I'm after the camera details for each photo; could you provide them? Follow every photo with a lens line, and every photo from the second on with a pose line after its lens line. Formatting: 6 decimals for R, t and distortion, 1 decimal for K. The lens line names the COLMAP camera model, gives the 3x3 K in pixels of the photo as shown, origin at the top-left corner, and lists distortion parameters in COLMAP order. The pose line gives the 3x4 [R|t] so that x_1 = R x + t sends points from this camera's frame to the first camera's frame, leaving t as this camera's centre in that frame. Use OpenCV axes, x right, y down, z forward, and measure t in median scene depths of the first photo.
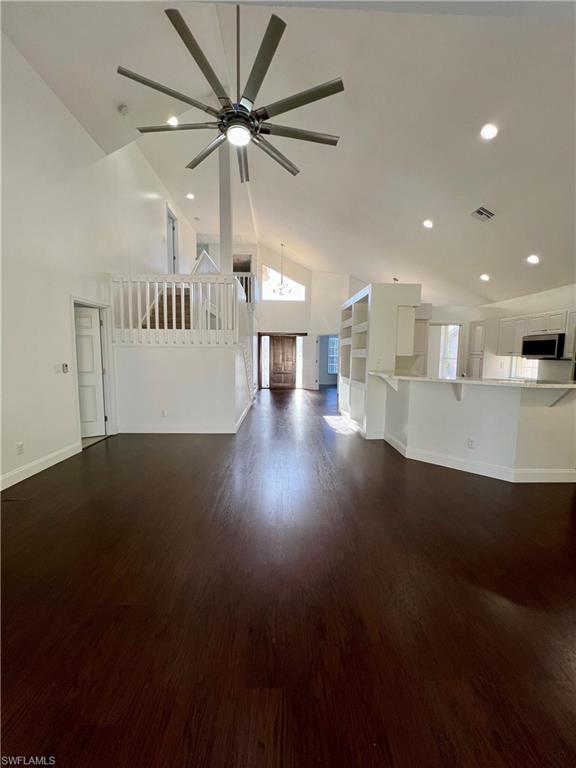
lens RADIAL K [[307.4, 0, 284.1], [0, 307.4, 380.2], [0, 0, 1]] dist [0.001991, 0.000053]
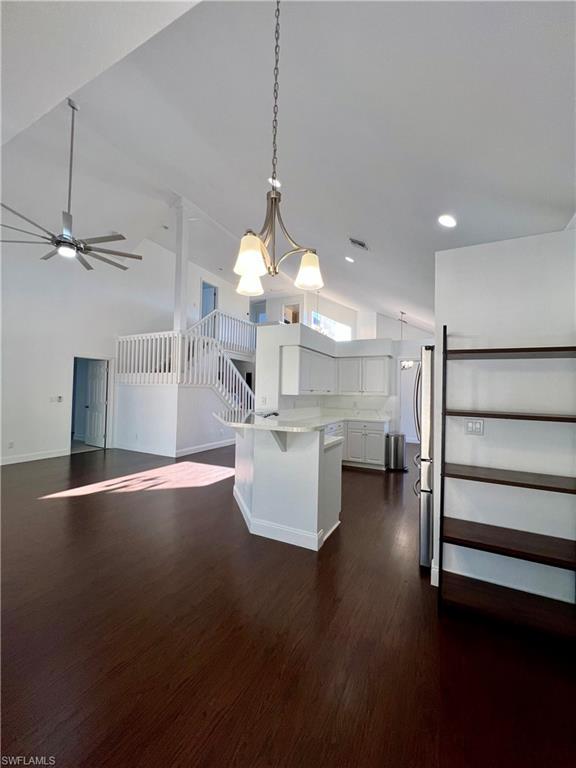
lens RADIAL K [[307.4, 0, 287.4], [0, 307.4, 382.4], [0, 0, 1]] dist [0.001991, 0.000053]
pose [[0.878517, -0.006822, -0.477662, 0.509555], [-0.054818, 0.991853, -0.114987, -0.002274], [0.474555, 0.127203, 0.870986, 0.079595]]
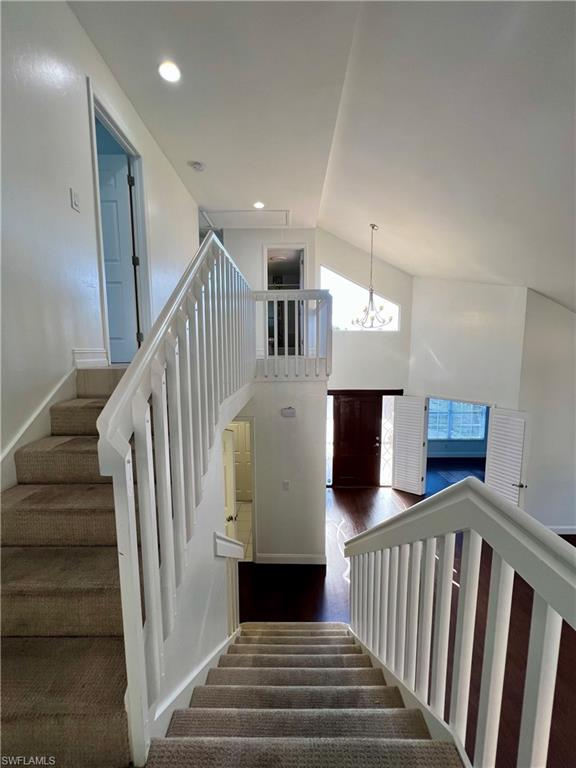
lens RADIAL K [[307.4, 0, 288.2], [0, 307.4, 382.9], [0, 0, 1]] dist [0.001991, 0.000053]
pose [[0.999534, -0.012206, -0.027979, -0.163035], [0.012853, 0.999651, 0.023092, -0.256514], [0.027687, -0.023440, 0.999342, 0.628419]]
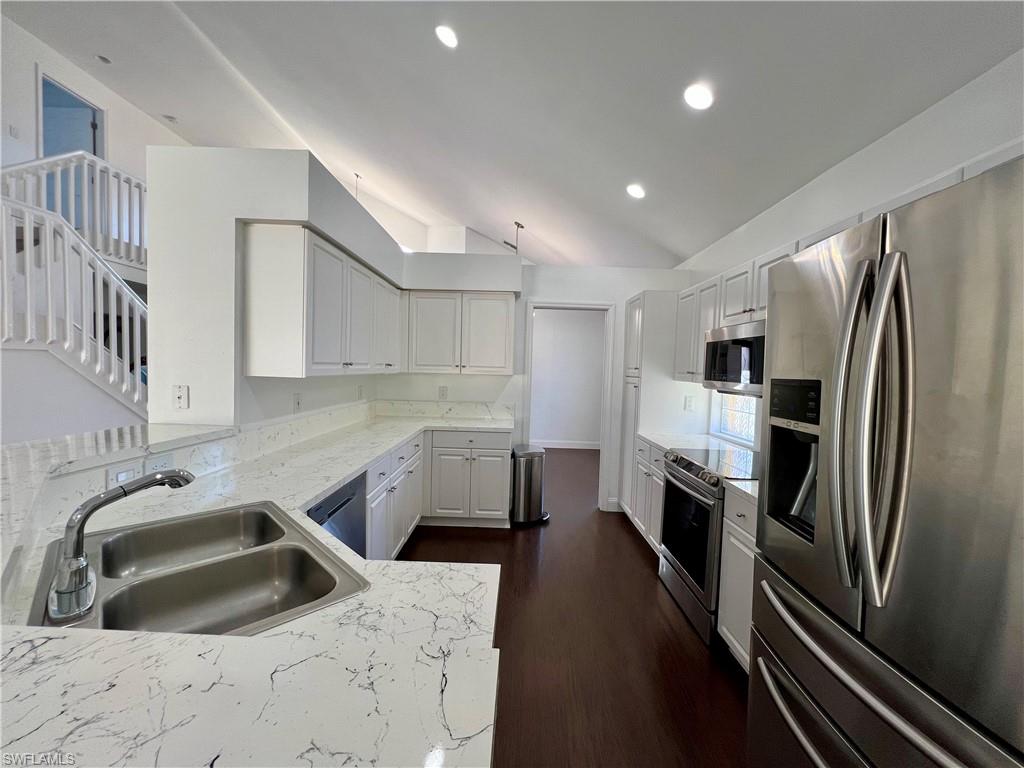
lens RADIAL K [[409.9, 0, 506.6], [0, 409.9, 386.0], [0, 0, 1]] dist [0.001991, 0.000053]
pose [[0.998802, 0.021224, -0.044102, 0.388036], [-0.023236, 0.998689, -0.045620, -0.032165], [0.043076, 0.046590, 0.997985, 0.346901]]
